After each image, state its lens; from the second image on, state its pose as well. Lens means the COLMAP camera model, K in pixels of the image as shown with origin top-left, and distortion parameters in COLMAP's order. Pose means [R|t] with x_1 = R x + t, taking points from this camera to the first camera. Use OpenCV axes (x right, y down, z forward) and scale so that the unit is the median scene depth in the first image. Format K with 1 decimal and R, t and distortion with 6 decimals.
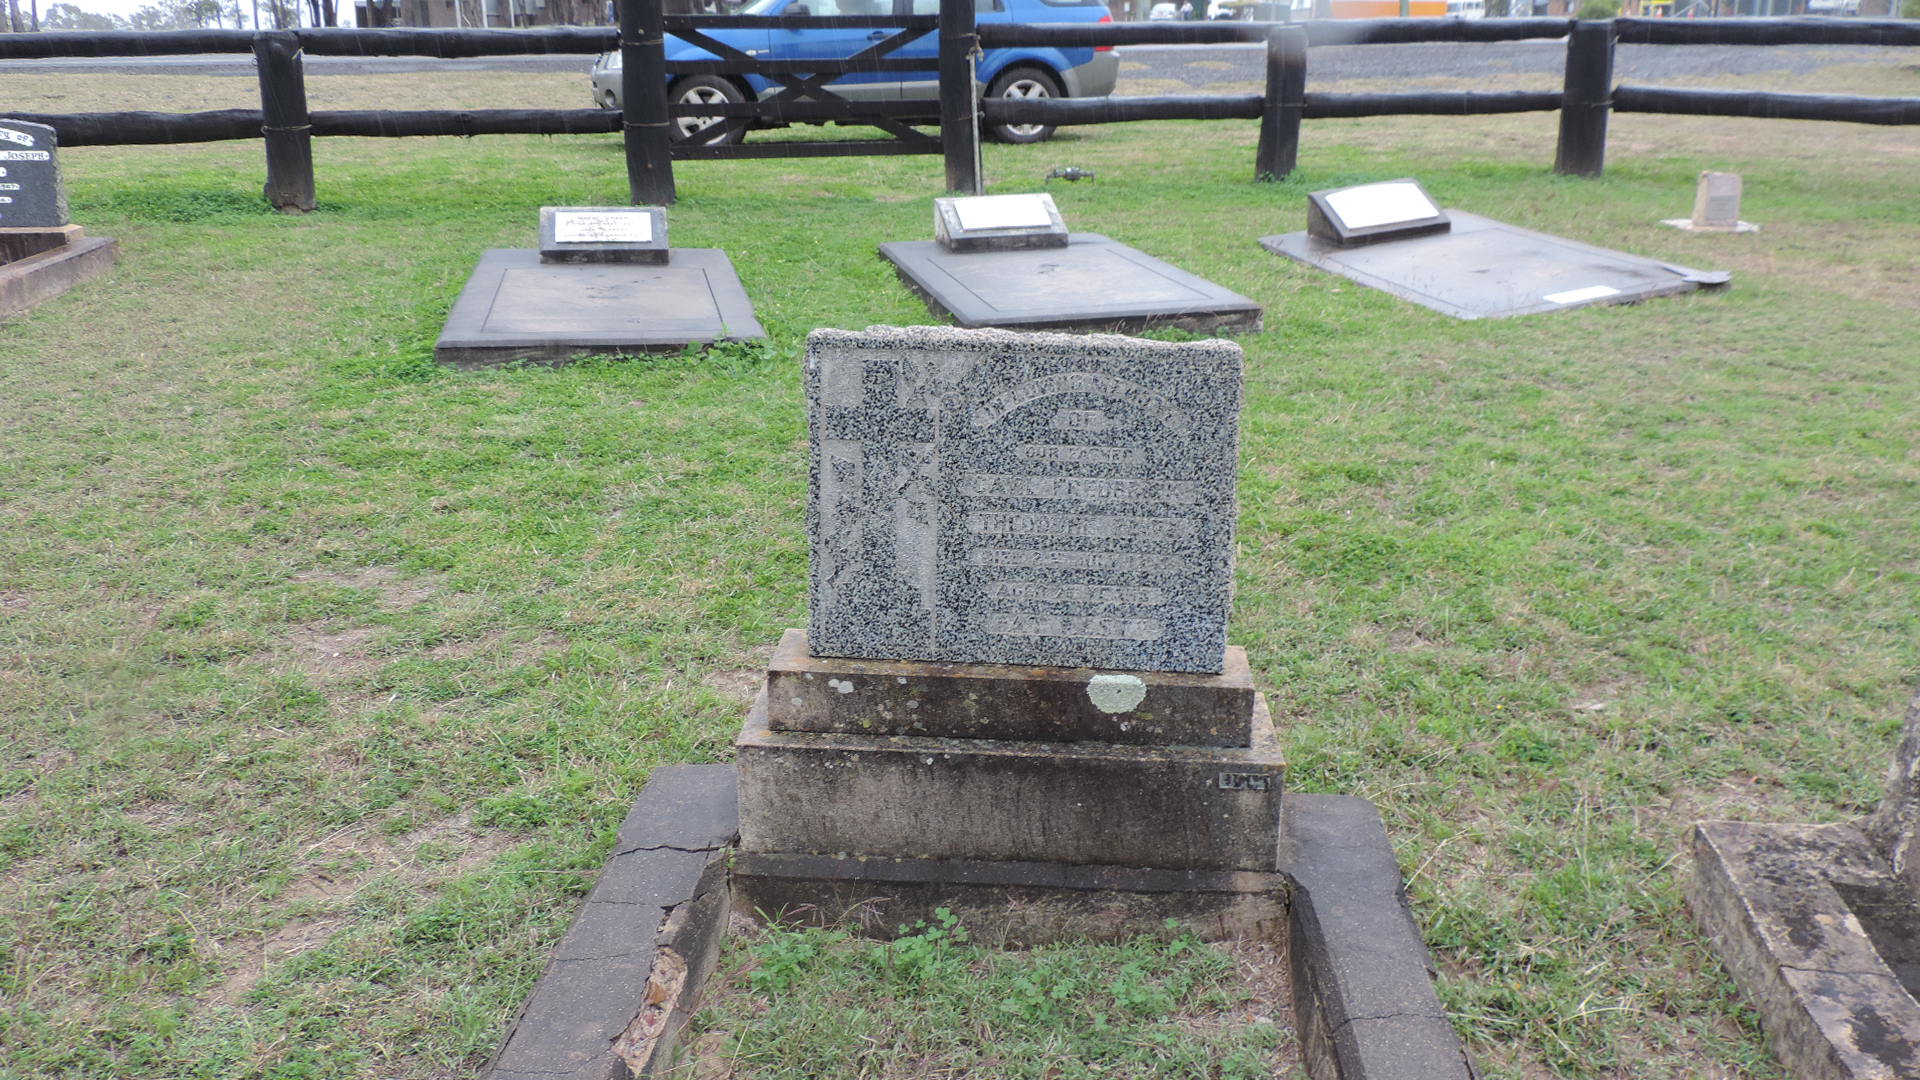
lens RADIAL K [[1565.3, 0, 973.3], [0, 1565.3, 547.9], [0, 0, 1]] dist [-0.010180, 0.034273]
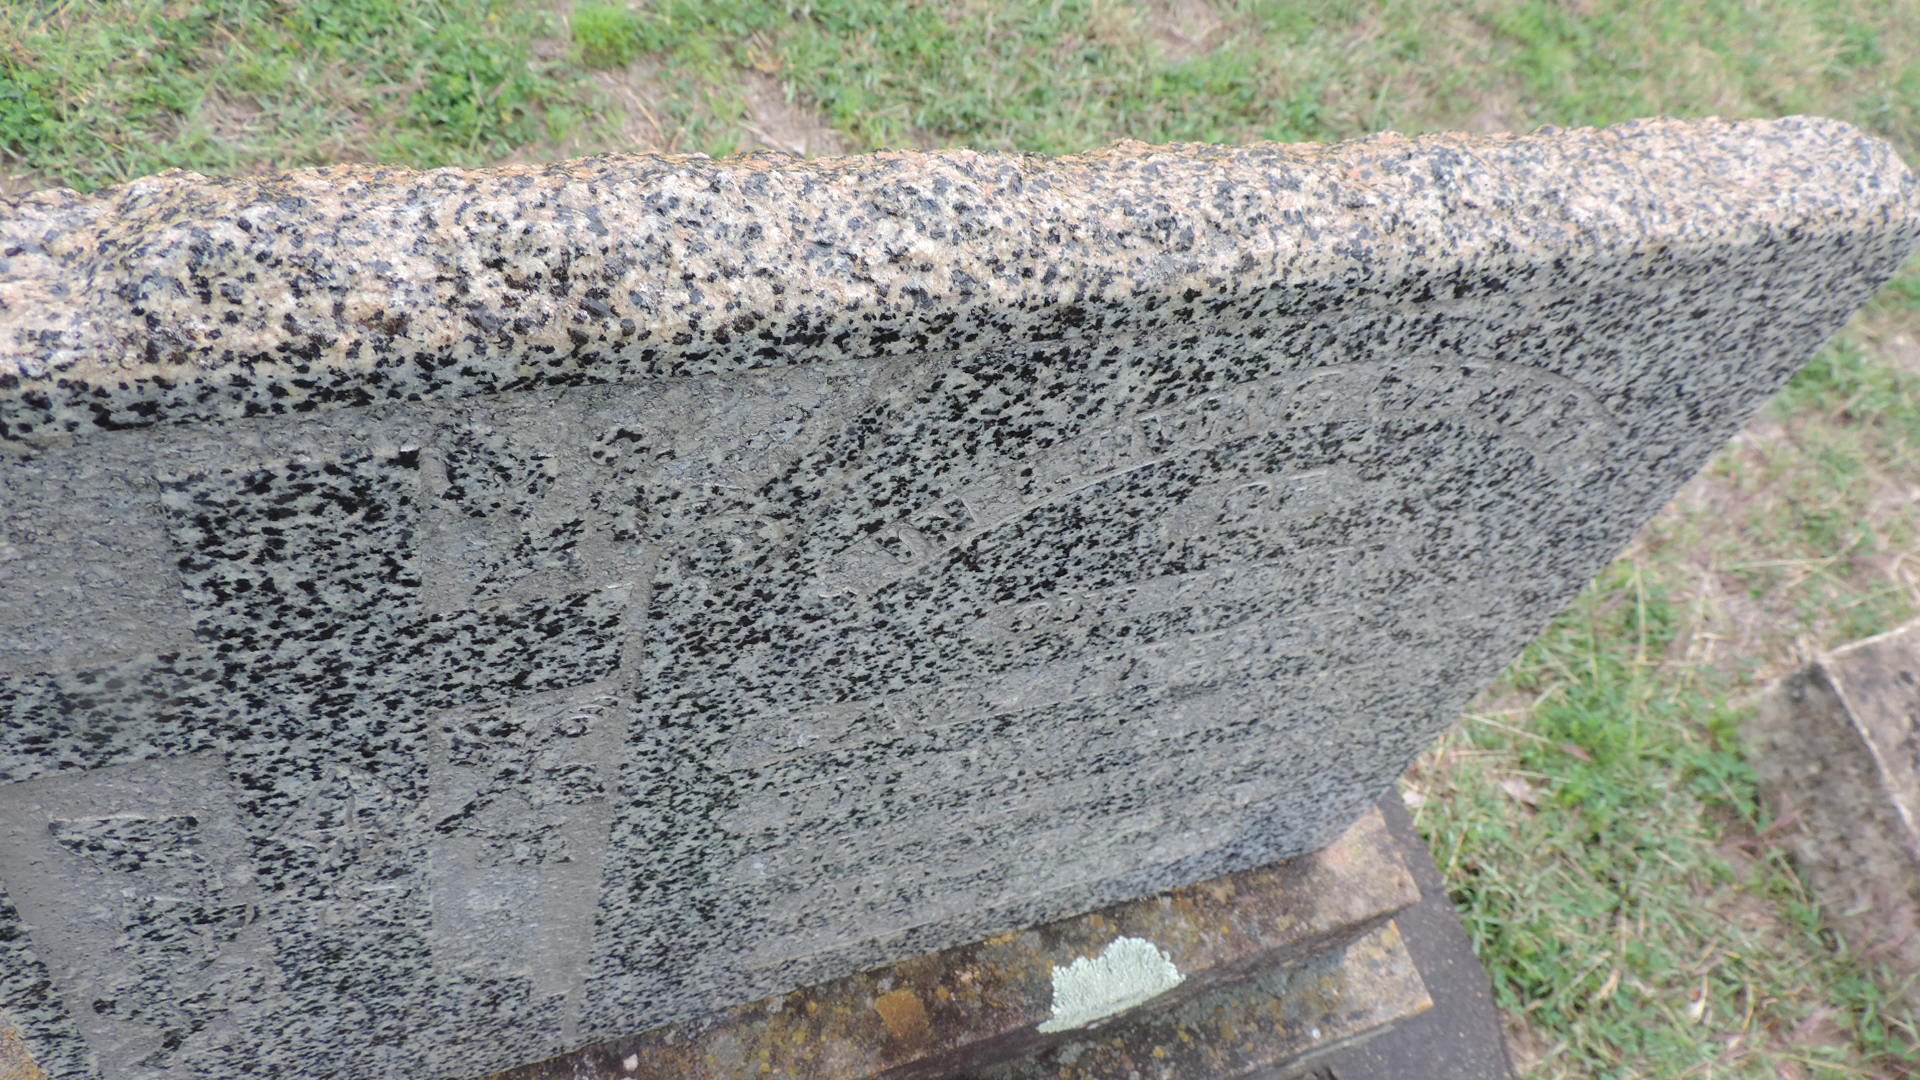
lens RADIAL K [[1565.3, 0, 964.4], [0, 1565.3, 530.0], [0, 0, 1]] dist [-0.010180, 0.034273]
pose [[0.886164, -0.204584, 0.415762, -0.064355], [-0.135103, 0.744195, 0.654157, -0.217556], [-0.443238, -0.635861, 0.631839, 0.853120]]
